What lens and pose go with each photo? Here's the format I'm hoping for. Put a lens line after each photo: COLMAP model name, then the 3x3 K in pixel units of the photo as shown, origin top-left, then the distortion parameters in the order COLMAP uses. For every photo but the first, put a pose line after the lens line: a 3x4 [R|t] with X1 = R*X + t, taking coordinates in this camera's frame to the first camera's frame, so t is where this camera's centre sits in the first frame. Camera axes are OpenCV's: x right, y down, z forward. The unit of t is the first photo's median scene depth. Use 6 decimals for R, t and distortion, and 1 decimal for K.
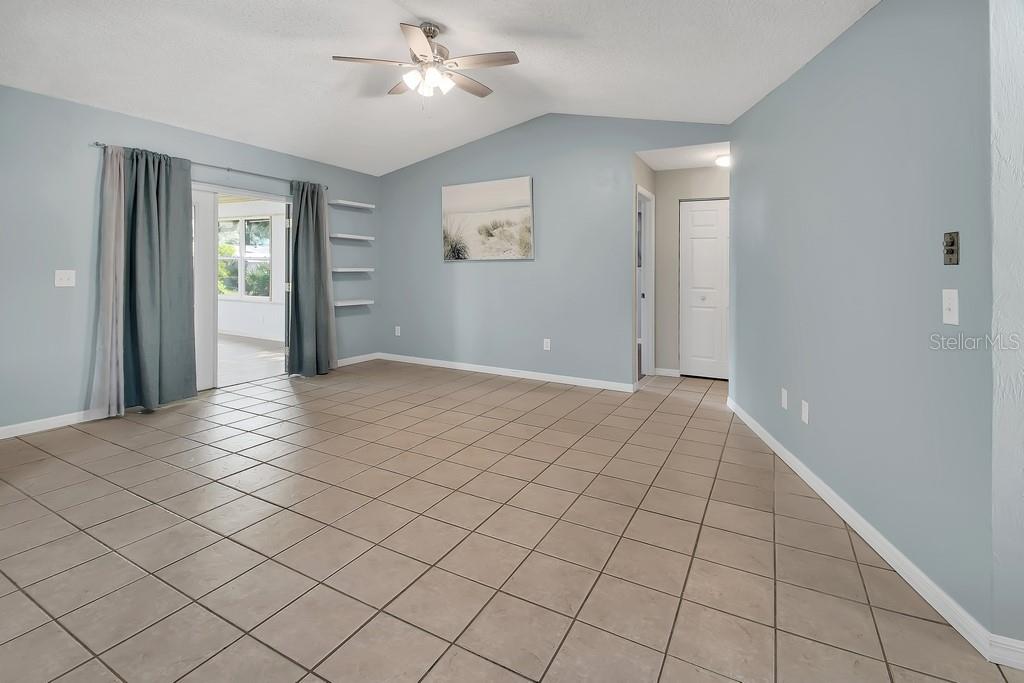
lens RADIAL K [[479.6, 0, 512.3], [0, 479.6, 255.3], [0, 0, 1]] dist [0.006357, -0.006632]
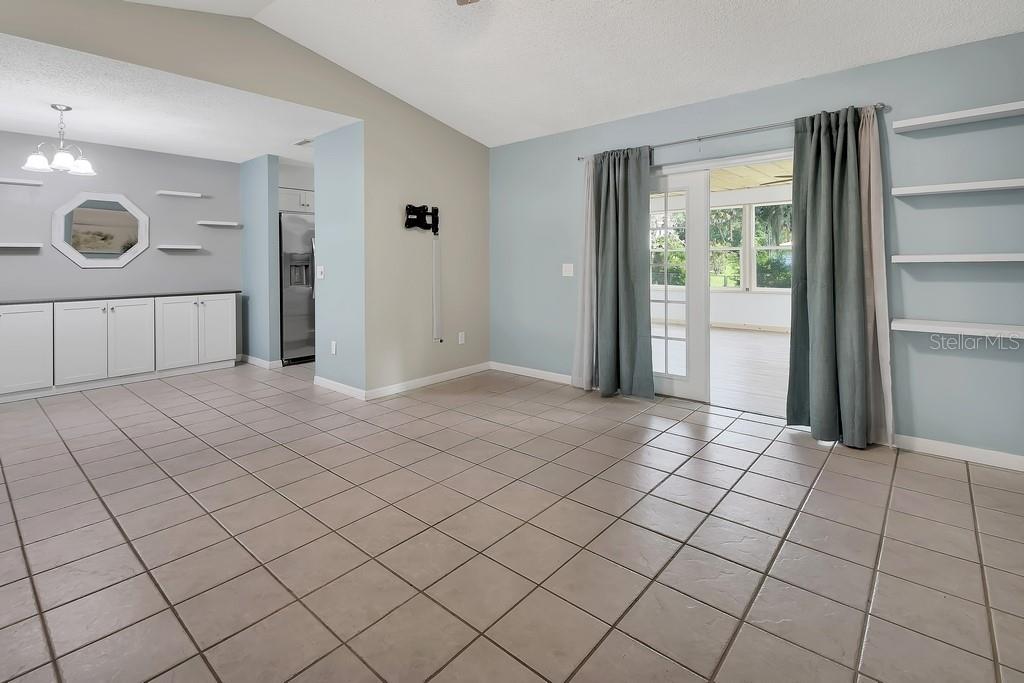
lens RADIAL K [[479.6, 0, 504.1], [0, 479.6, 258.3], [0, 0, 1]] dist [0.006357, -0.006632]
pose [[-0.243072, -0.017393, -0.969852, 0.244660], [0.036565, 0.998964, -0.027080, 0.030186], [0.969319, -0.042045, -0.242184, 0.763431]]
